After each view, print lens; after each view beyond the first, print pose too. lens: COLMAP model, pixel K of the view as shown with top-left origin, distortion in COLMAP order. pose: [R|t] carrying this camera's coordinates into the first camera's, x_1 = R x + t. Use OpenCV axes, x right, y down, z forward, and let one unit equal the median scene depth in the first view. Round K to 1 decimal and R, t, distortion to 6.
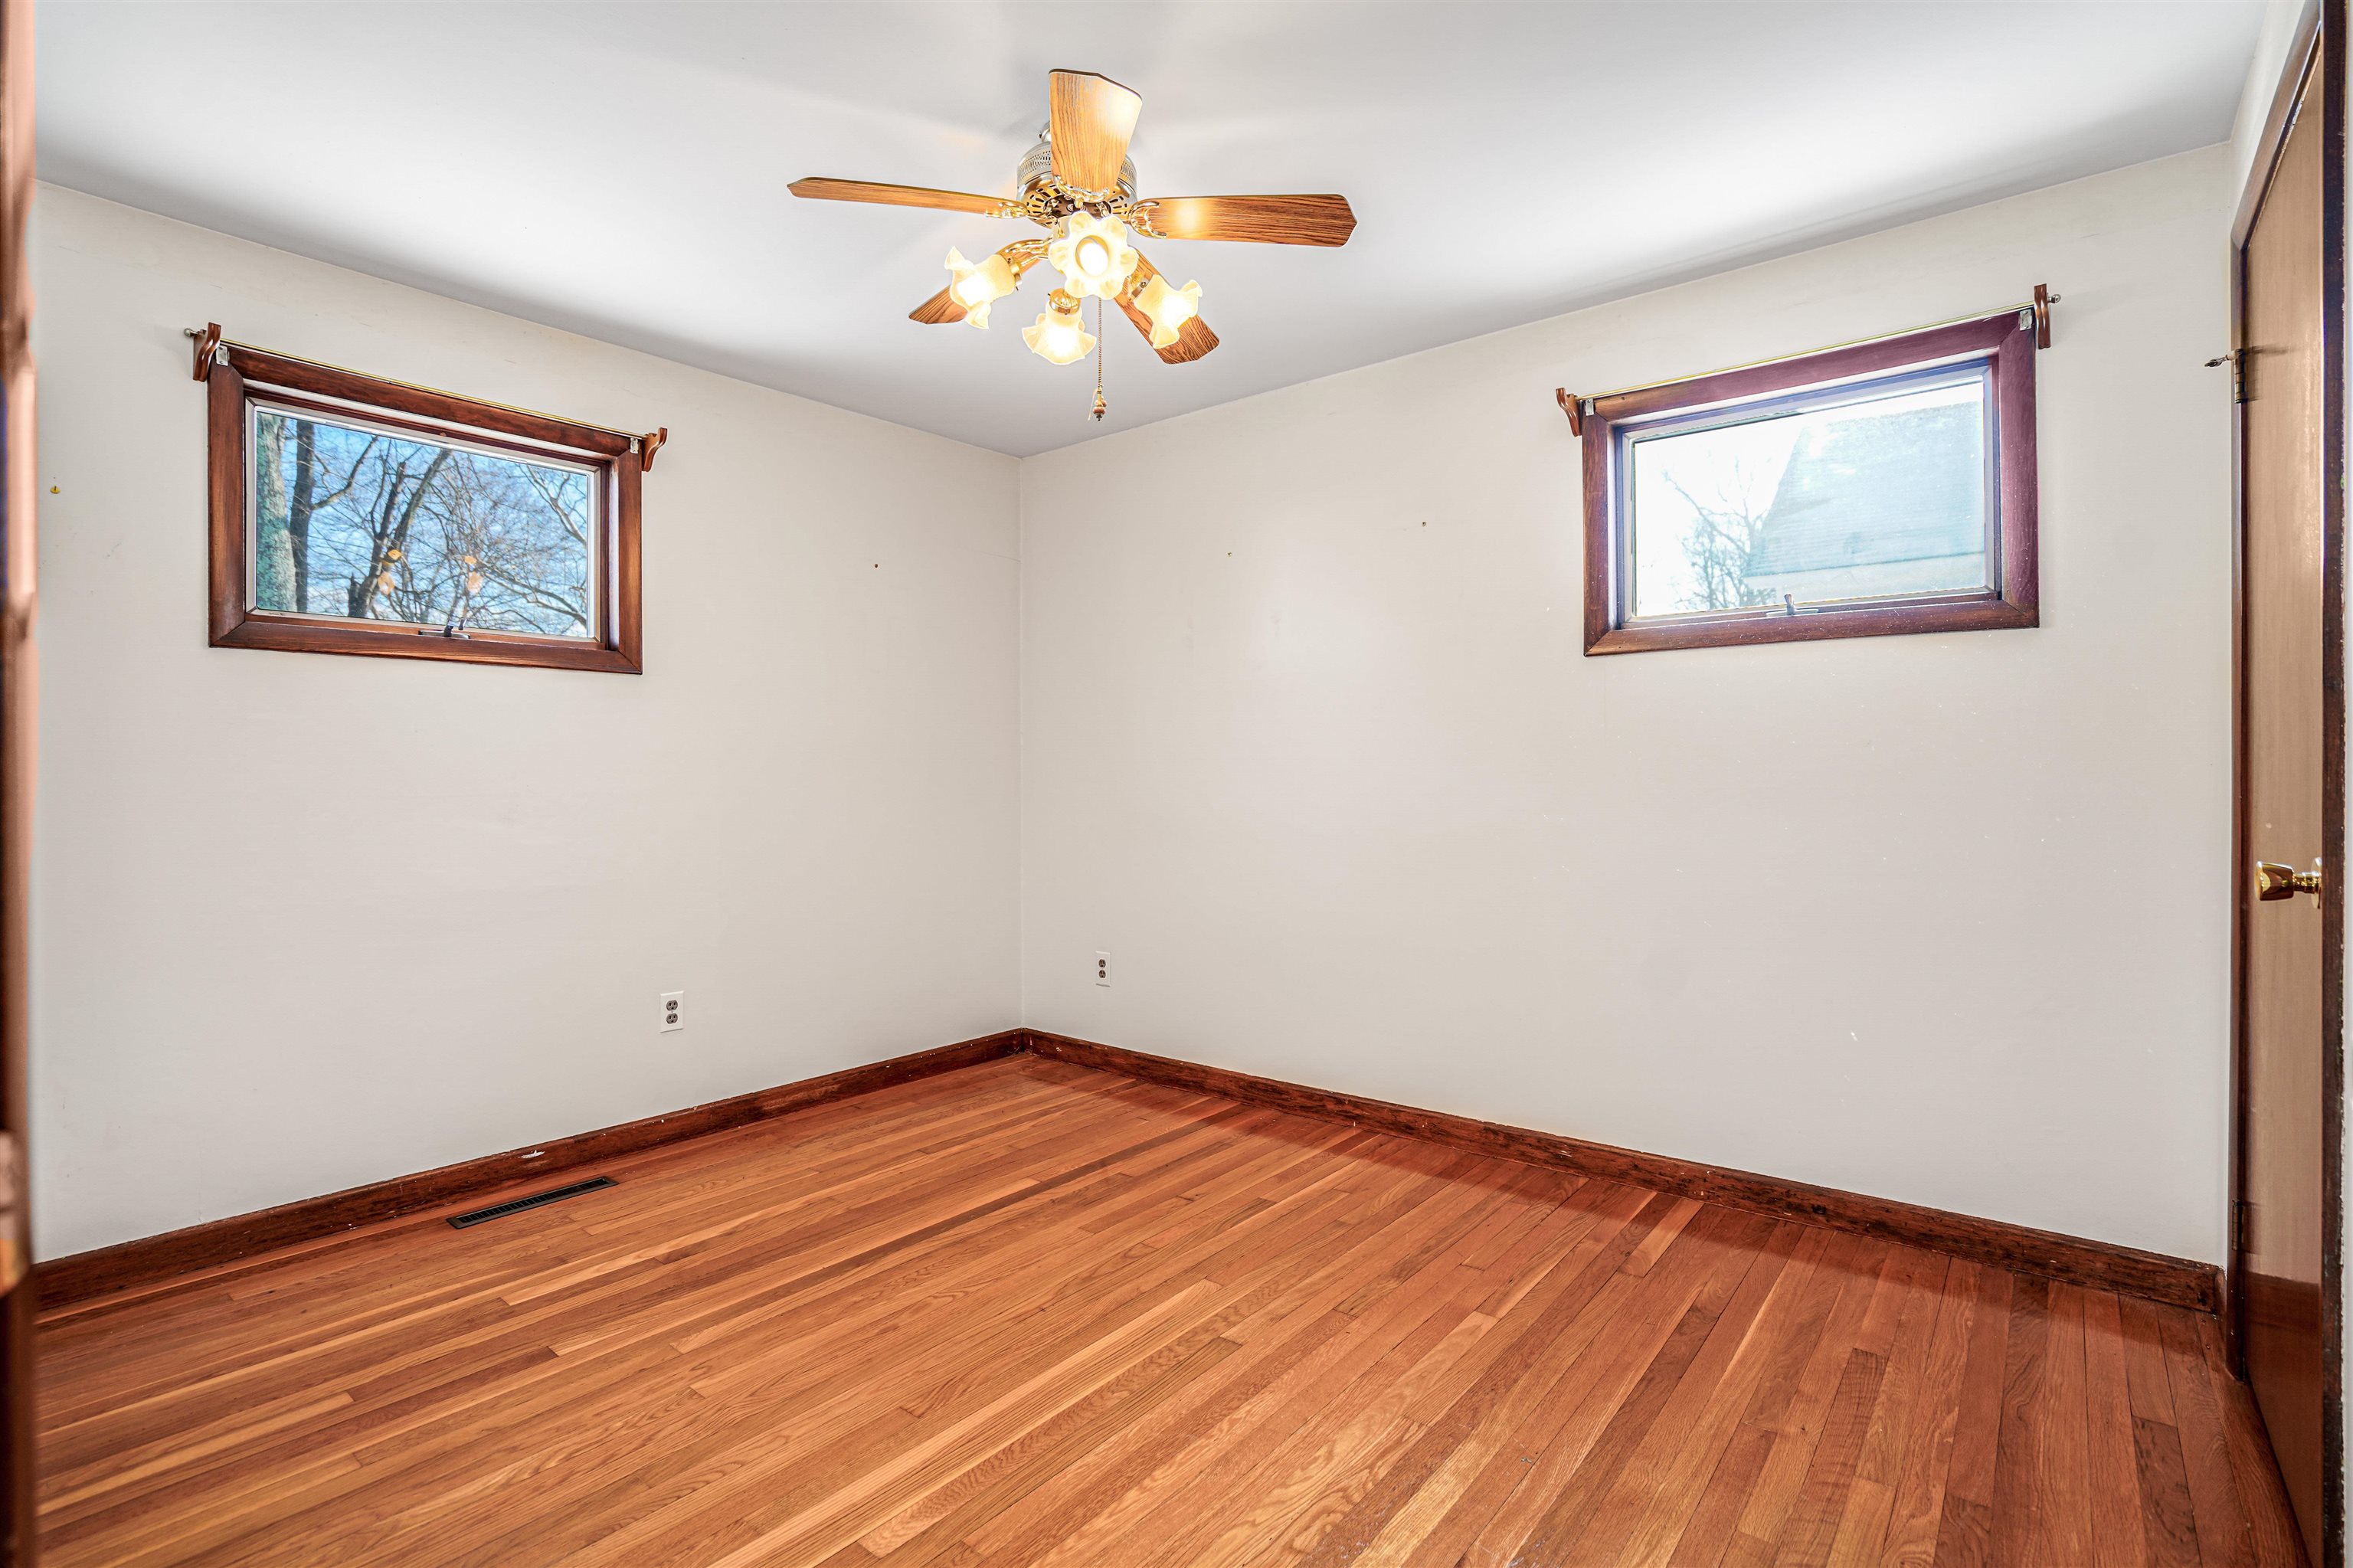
lens RADIAL K [[1098.3, 0, 1172.8], [0, 1098.3, 781.3], [0, 0, 1]] dist [-0.000844, 0.000598]
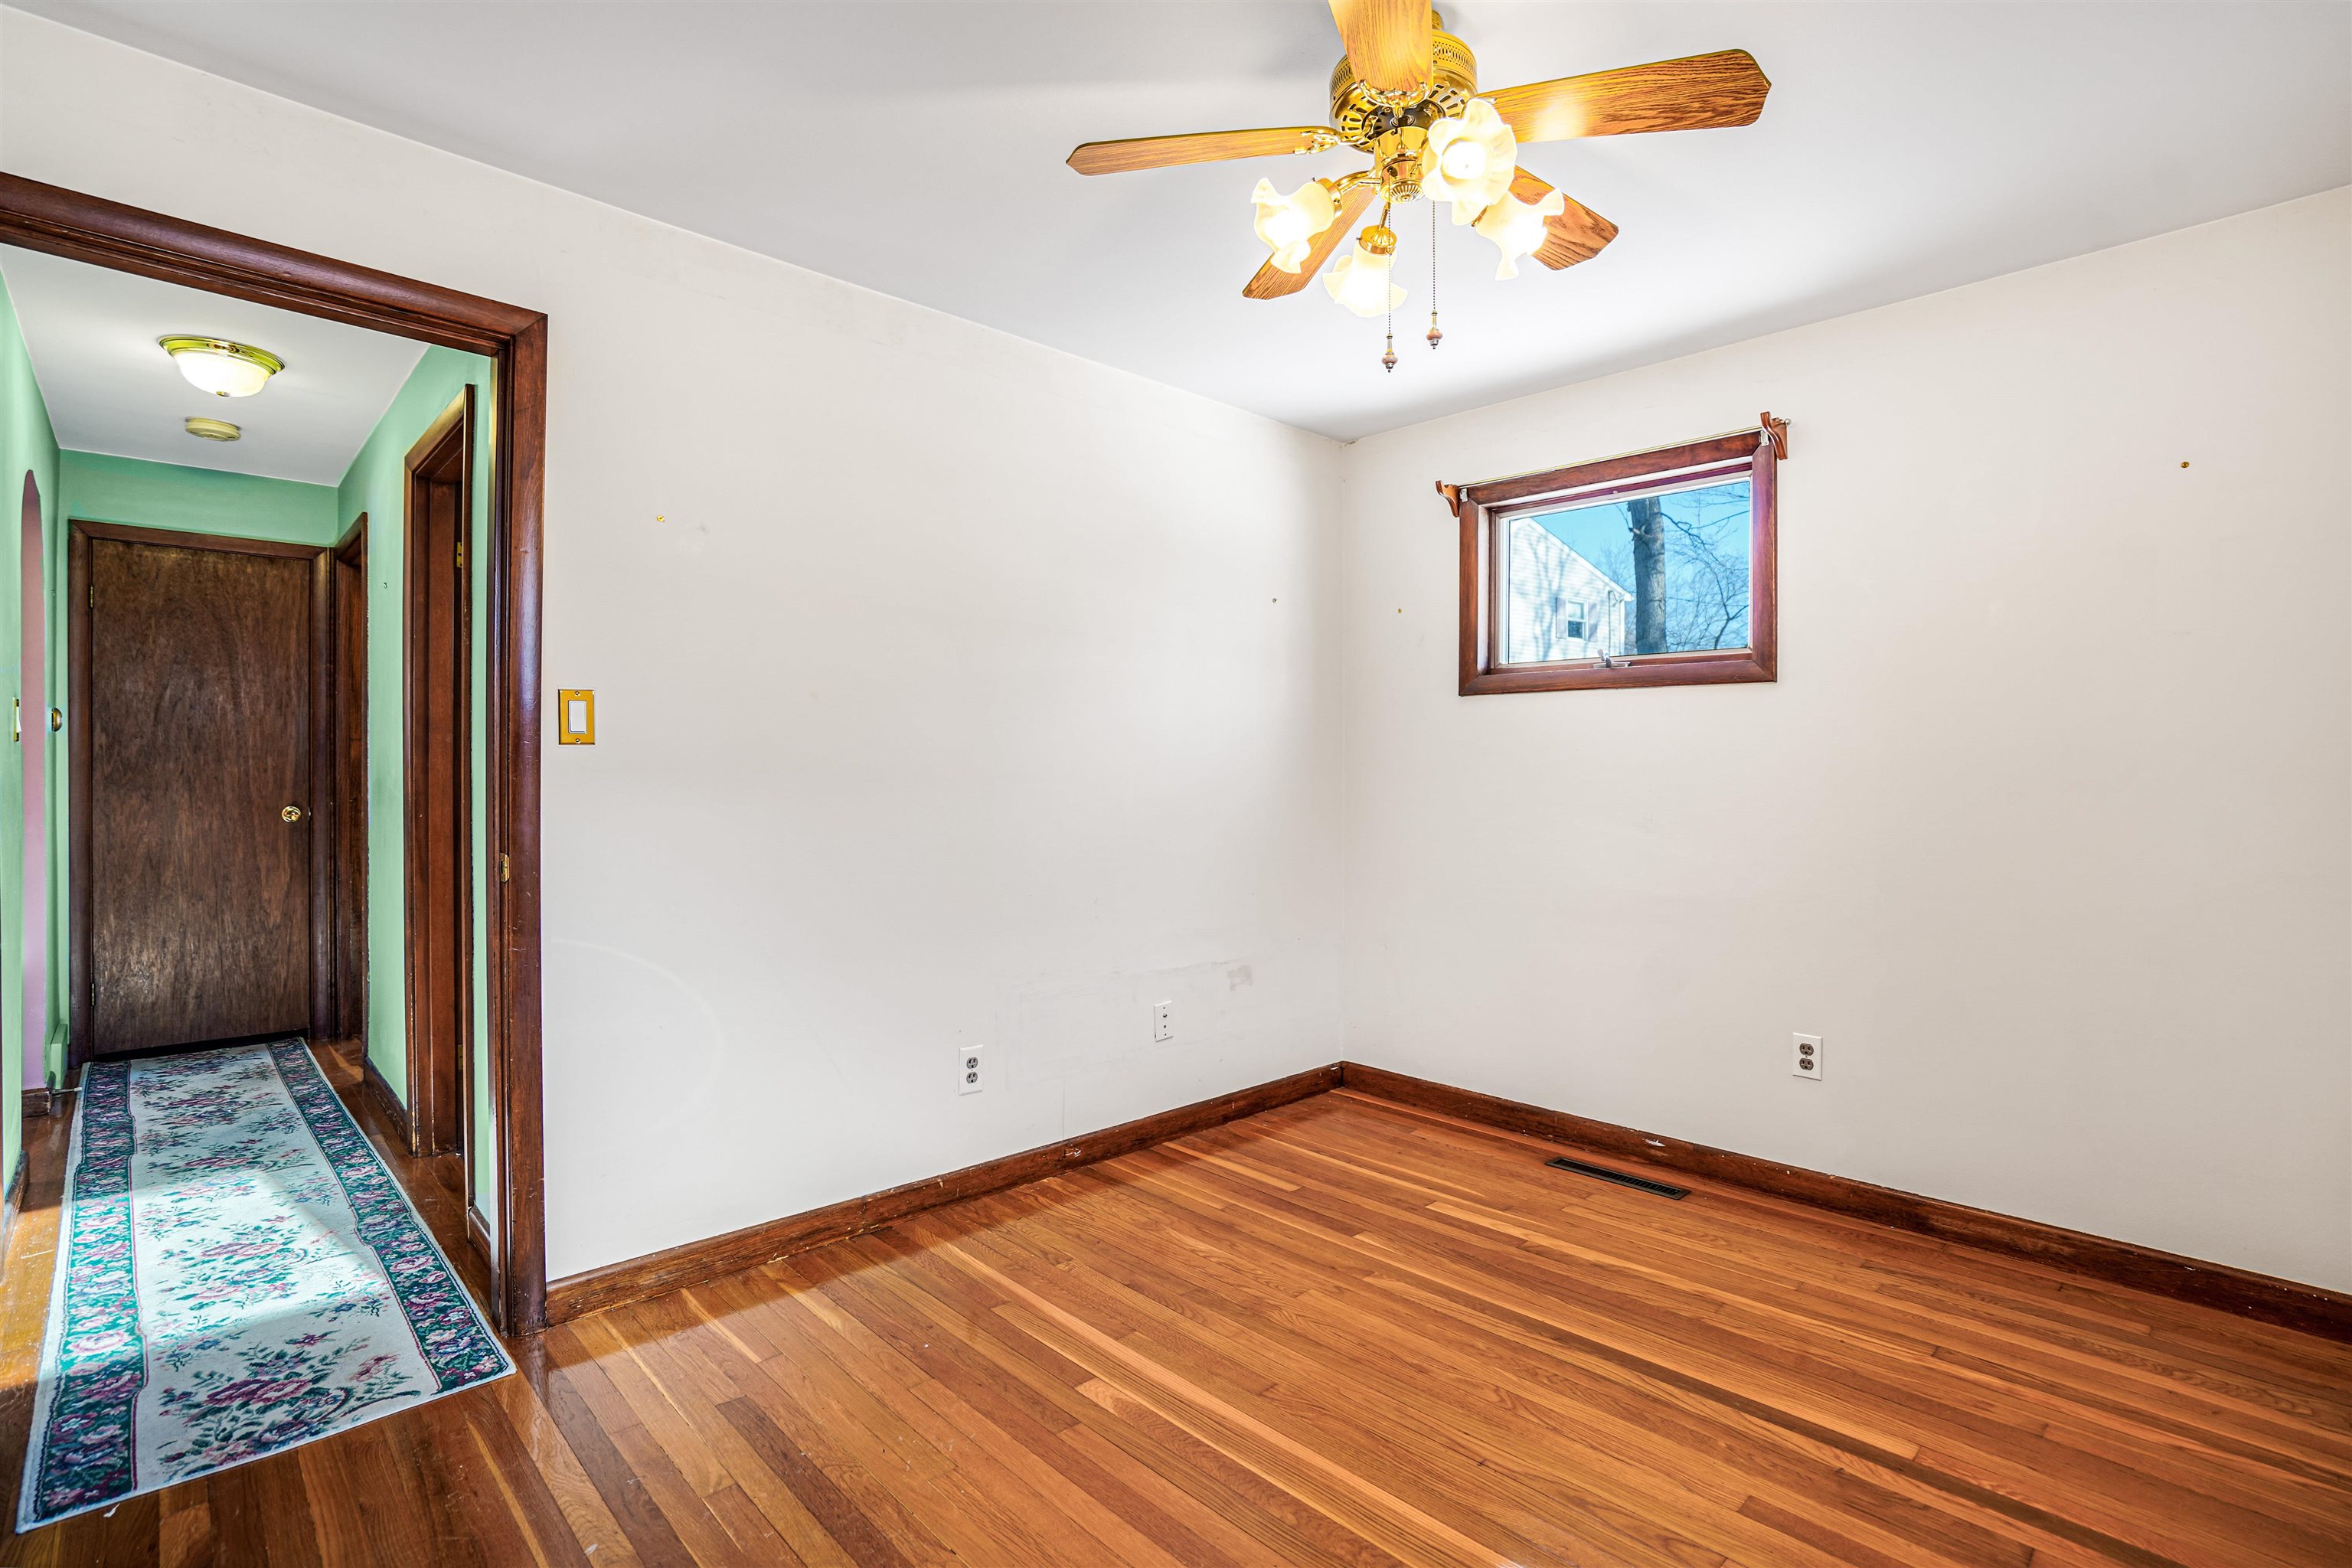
lens RADIAL K [[1097.8, 0, 1172.3], [0, 1097.8, 781.3], [0, 0, 1]] dist [-0.000844, 0.000598]
pose [[-0.110857, 0.005814, -0.993819, 0.625378], [-0.003712, 0.999973, 0.006264, -0.020649], [0.993829, 0.004383, -0.110832, 0.765169]]
